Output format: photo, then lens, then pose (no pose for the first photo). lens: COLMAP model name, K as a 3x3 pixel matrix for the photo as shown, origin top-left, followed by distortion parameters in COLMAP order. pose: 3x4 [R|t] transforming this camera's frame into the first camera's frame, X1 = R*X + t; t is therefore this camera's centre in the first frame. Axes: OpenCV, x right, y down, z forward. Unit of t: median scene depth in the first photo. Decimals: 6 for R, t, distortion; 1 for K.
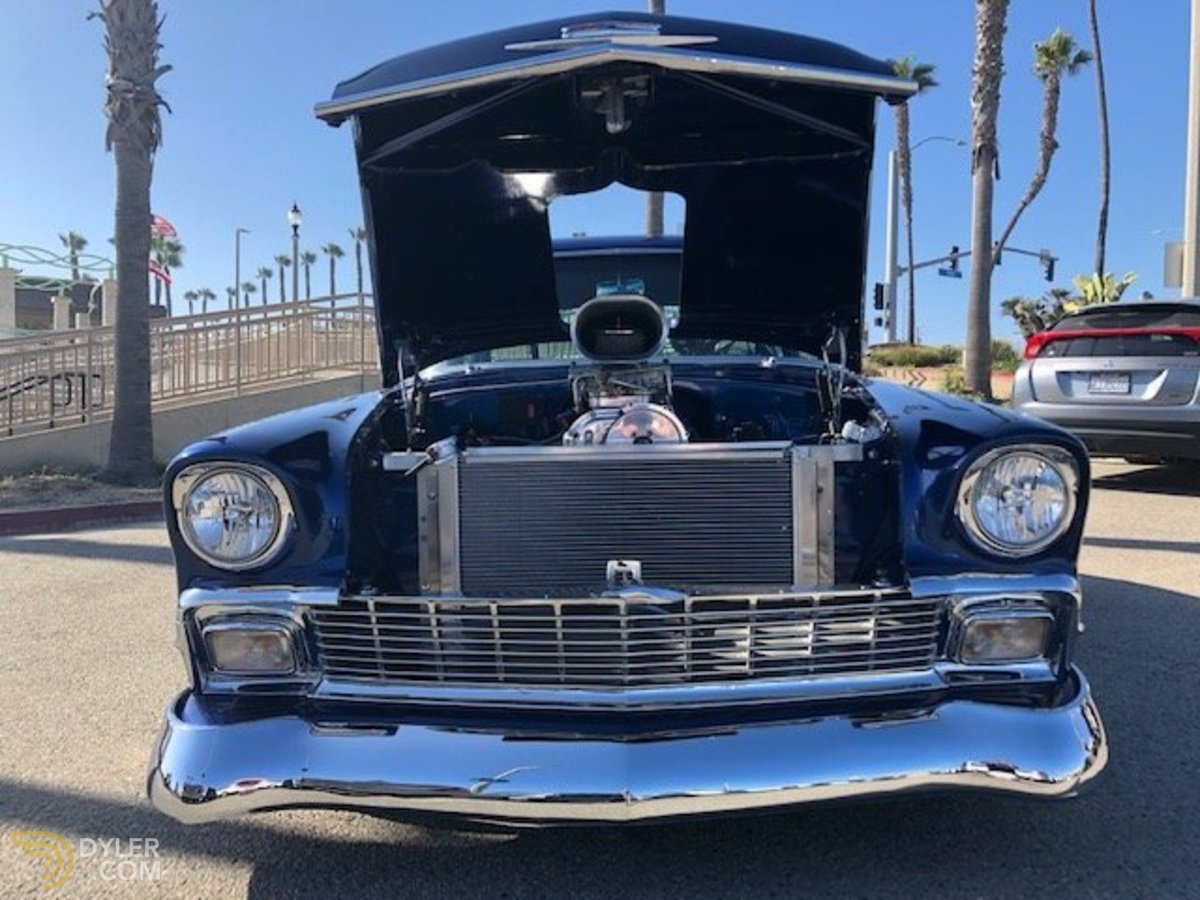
lens RADIAL K [[986.8, 0, 600.0], [0, 986.8, 450.0], [0, 0, 1]] dist [0.004180, 0.002593]
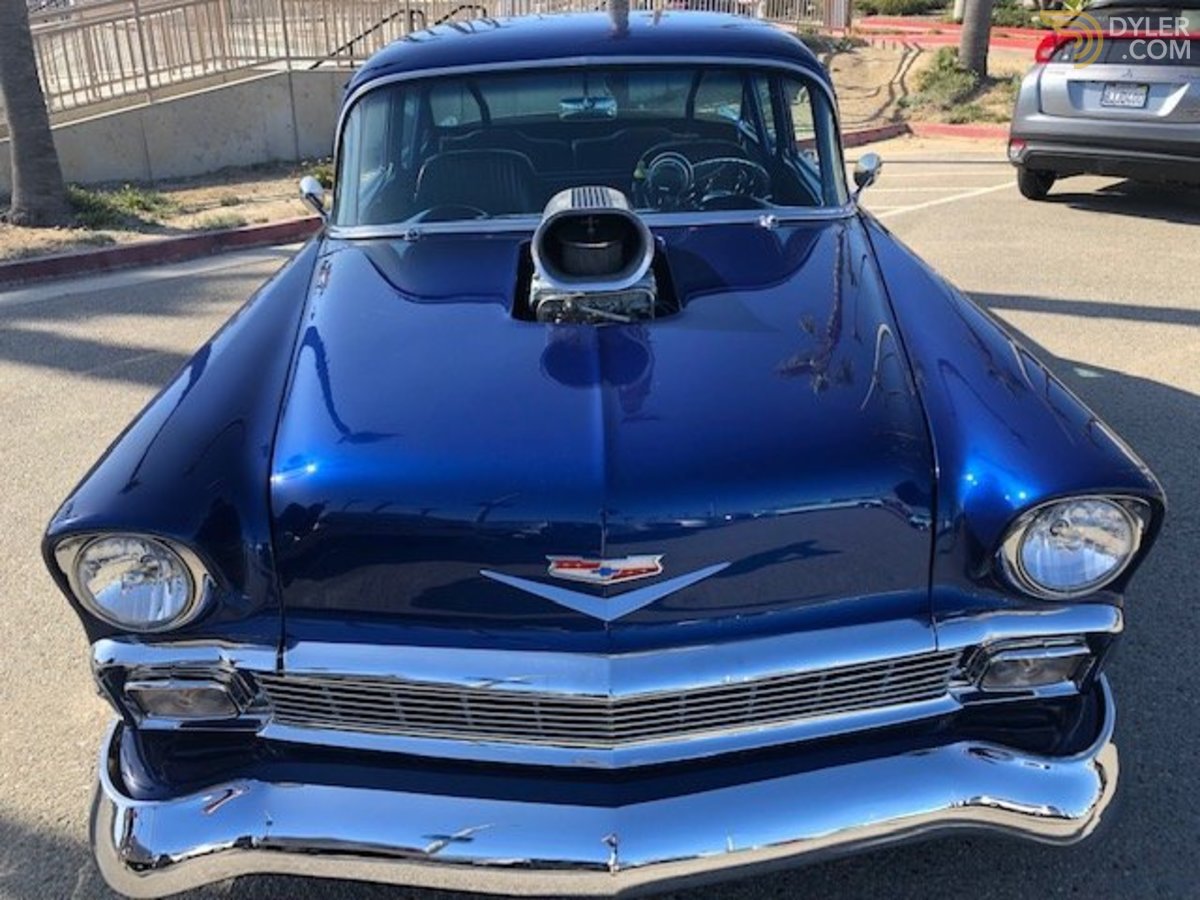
lens RADIAL K [[987.3, 0, 594.4], [0, 987.3, 443.5], [0, 0, 1]] dist [0.000168, -0.002451]
pose [[0.999264, -0.025897, 0.028301, -0.001963], [0.014798, 0.940871, 0.338443, -0.082209], [-0.035392, -0.337775, 0.940561, 0.063565]]
